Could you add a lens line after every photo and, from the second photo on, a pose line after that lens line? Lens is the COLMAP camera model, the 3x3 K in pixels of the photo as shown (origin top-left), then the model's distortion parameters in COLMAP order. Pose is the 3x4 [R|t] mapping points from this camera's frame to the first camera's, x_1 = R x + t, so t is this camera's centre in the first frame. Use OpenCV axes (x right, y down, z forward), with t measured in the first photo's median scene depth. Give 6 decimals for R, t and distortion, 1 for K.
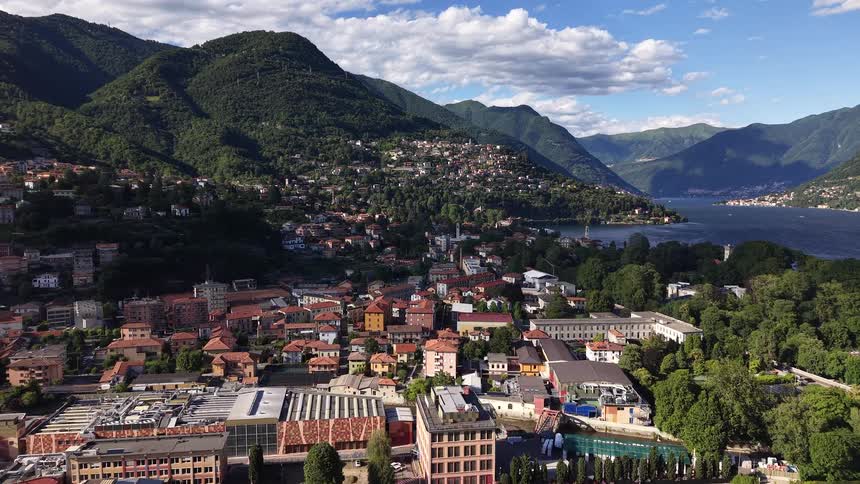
lens RADIAL K [[610.2, 0, 429.3], [0, 610.2, 248.0], [0, 0, 1]] dist [0.051703, -0.068814]
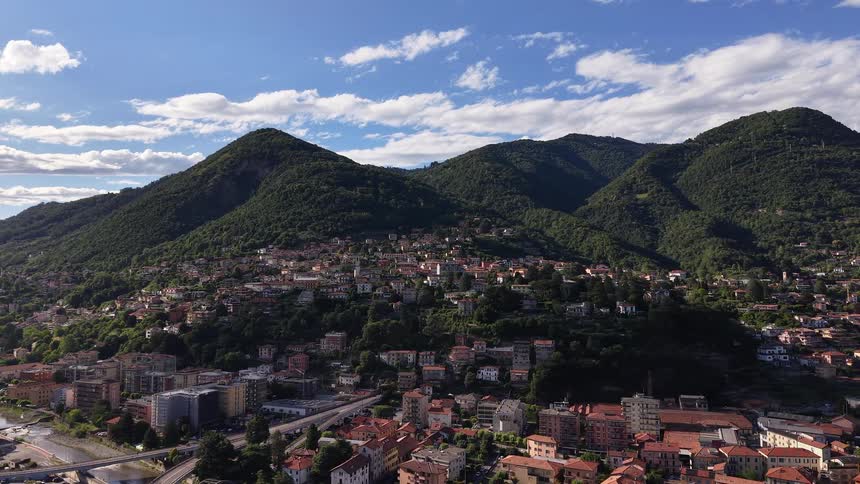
lens RADIAL K [[610.2, 0, 429.3], [0, 610.2, 242.6], [0, 0, 1]] dist [0.051703, -0.068814]
pose [[0.715024, -0.047434, -0.697489, 0.007749], [-0.066276, 0.988603, -0.135174, -0.004892], [0.695951, 0.142879, 0.703731, 0.049482]]
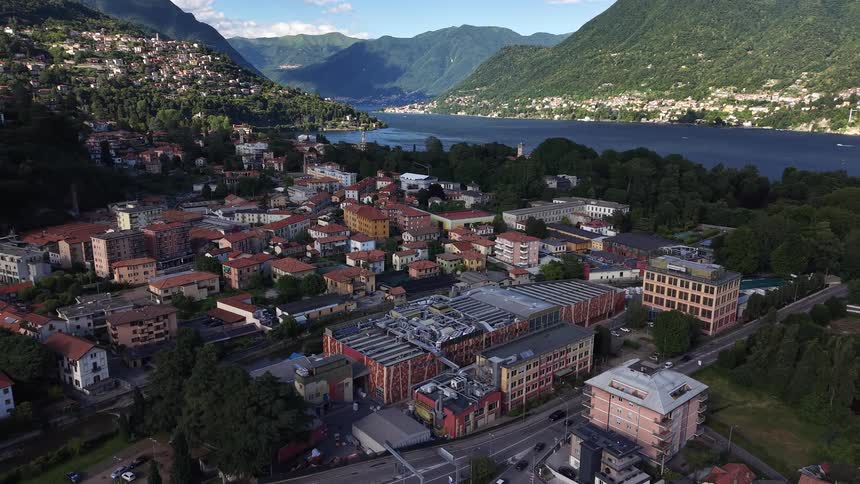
lens RADIAL K [[610.2, 0, 431.4], [0, 610.2, 247.4], [0, 0, 1]] dist [0.051703, -0.068814]
pose [[0.839406, -0.120869, 0.529895, -0.124437], [0.042598, 0.986590, 0.157561, 0.000031], [-0.541833, -0.109686, 0.833298, 0.030759]]
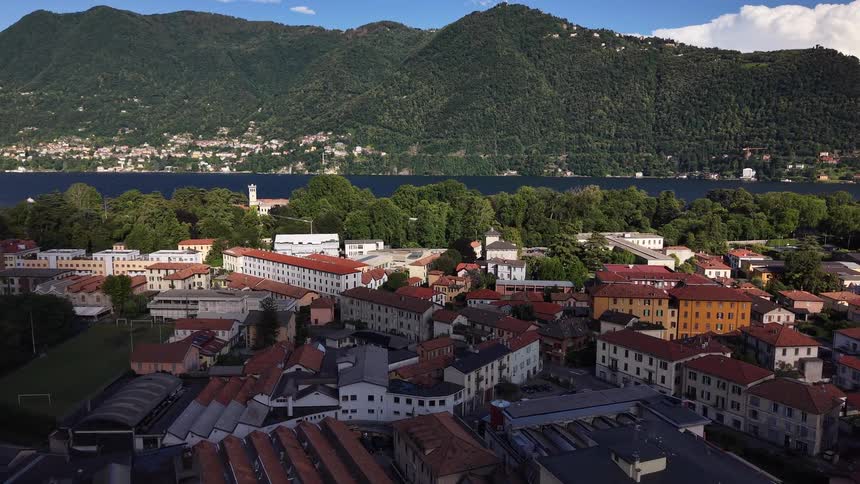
lens RADIAL K [[610.2, 0, 434.7], [0, 610.2, 241.4], [0, 0, 1]] dist [0.051703, -0.068814]
pose [[0.036776, -0.141599, 0.989241, -0.147658], [0.093134, 0.986088, 0.137685, -0.010196], [-0.994974, 0.087069, 0.049453, 0.275492]]
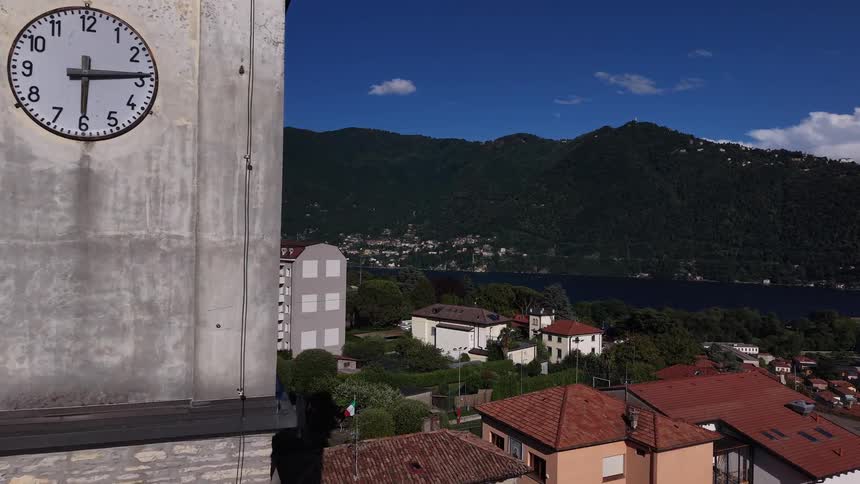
lens RADIAL K [[610.2, 0, 425.3], [0, 610.2, 241.2], [0, 0, 1]] dist [0.051703, -0.068814]
pose [[0.238287, -0.000974, 0.971194, -0.344481], [0.078034, 0.996786, -0.018146, -0.048069], [-0.968055, 0.080110, 0.237598, 0.307685]]
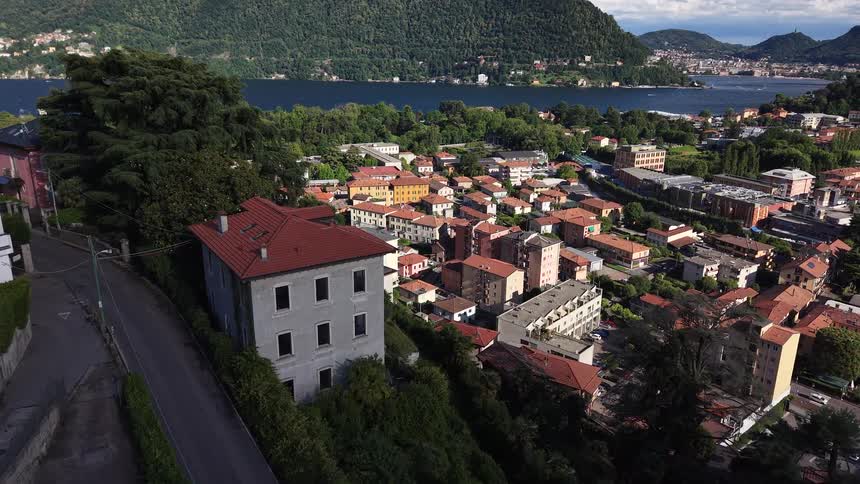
lens RADIAL K [[610.2, 0, 431.0], [0, 610.2, 242.5], [0, 0, 1]] dist [0.051703, -0.068814]
pose [[-0.321035, -0.288856, 0.901942, -0.241808], [0.079588, 0.940755, 0.329615, -0.031305], [-0.943717, 0.177602, -0.279025, 0.288297]]
